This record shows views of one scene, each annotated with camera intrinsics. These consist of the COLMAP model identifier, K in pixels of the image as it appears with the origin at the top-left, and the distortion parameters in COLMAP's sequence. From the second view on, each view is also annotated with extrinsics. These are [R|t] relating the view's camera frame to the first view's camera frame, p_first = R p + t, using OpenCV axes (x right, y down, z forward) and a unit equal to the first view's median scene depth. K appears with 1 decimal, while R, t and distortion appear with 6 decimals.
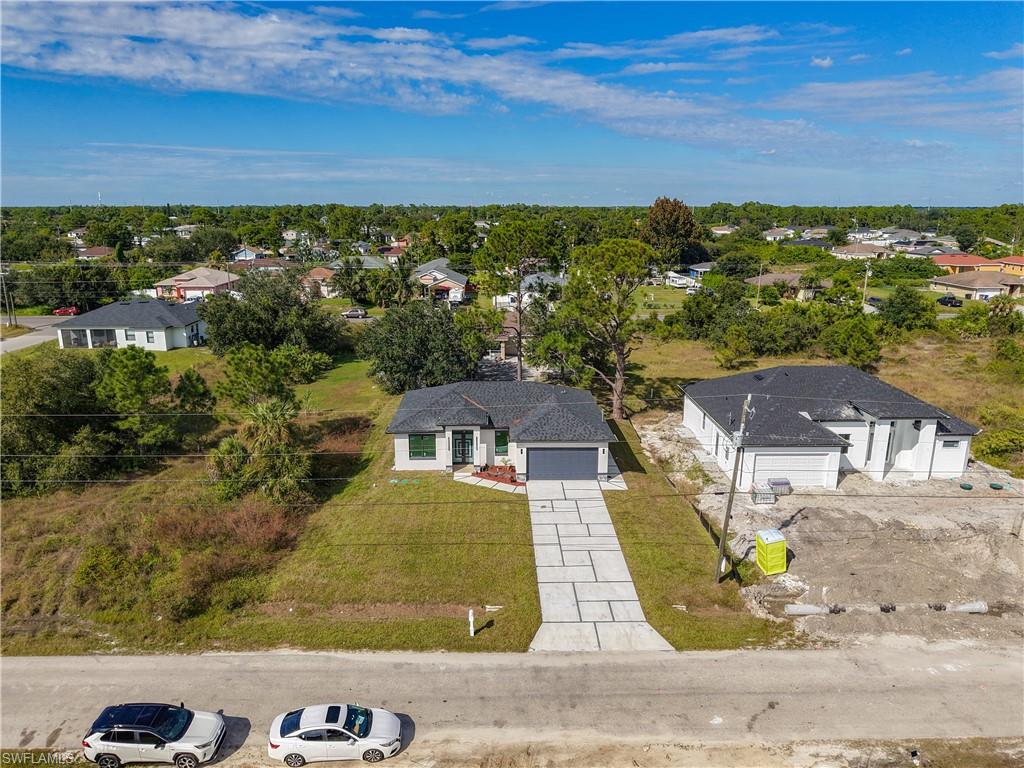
lens RADIAL K [[697.2, 0, 513.8], [0, 697.2, 411.1], [0, 0, 1]] dist [0.019405, -0.015973]
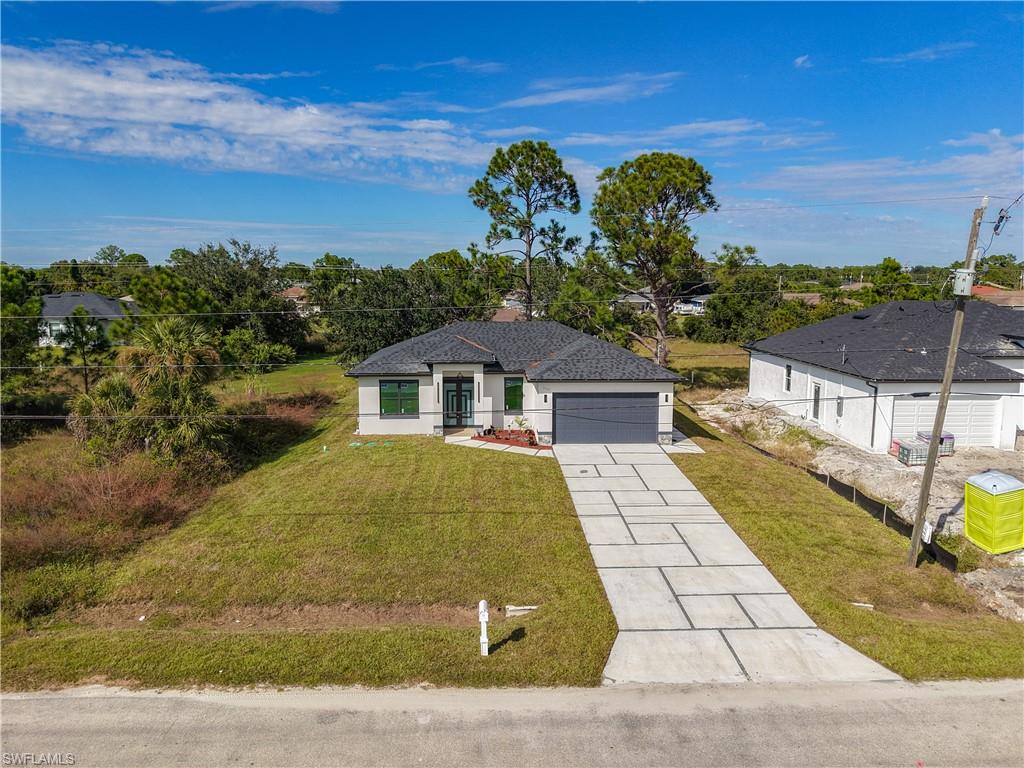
lens RADIAL K [[697.2, 0, 512.6], [0, 697.2, 387.3], [0, 0, 1]] dist [0.019405, -0.015973]
pose [[0.999846, -0.003073, 0.017257, -0.039519], [0.005250, 0.991818, -0.127556, 0.161992], [-0.016723, 0.127627, 0.991681, 0.398709]]
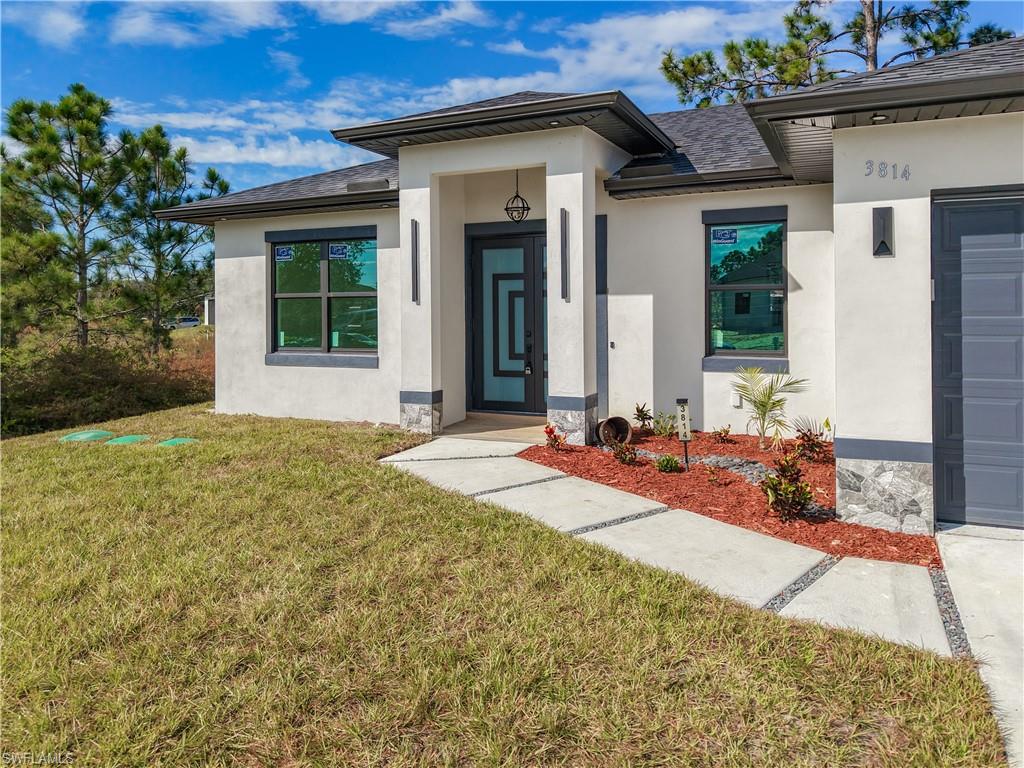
lens RADIAL K [[697.2, 0, 540.2], [0, 697.2, 313.8], [0, 0, 1]] dist [0.019405, -0.015973]
pose [[0.908444, -0.010857, -0.417865, 0.009749], [-0.104563, 0.961979, -0.252317, 0.126081], [0.404717, 0.272909, 0.872769, 1.076661]]
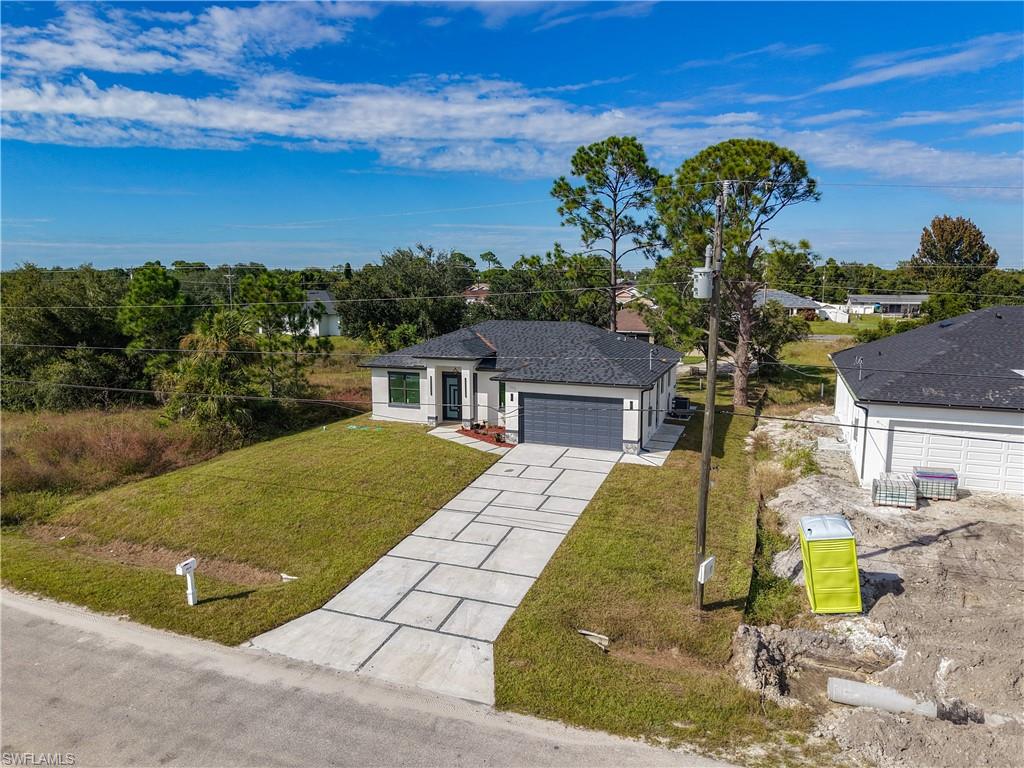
lens RADIAL K [[697.2, 0, 518.0], [0, 697.2, 387.6], [0, 0, 1]] dist [0.019405, -0.015973]
pose [[0.927401, 0.055670, -0.369902, 0.326751], [-0.102061, 0.989003, -0.107038, 0.147533], [0.359875, 0.137020, 0.922884, 0.446193]]
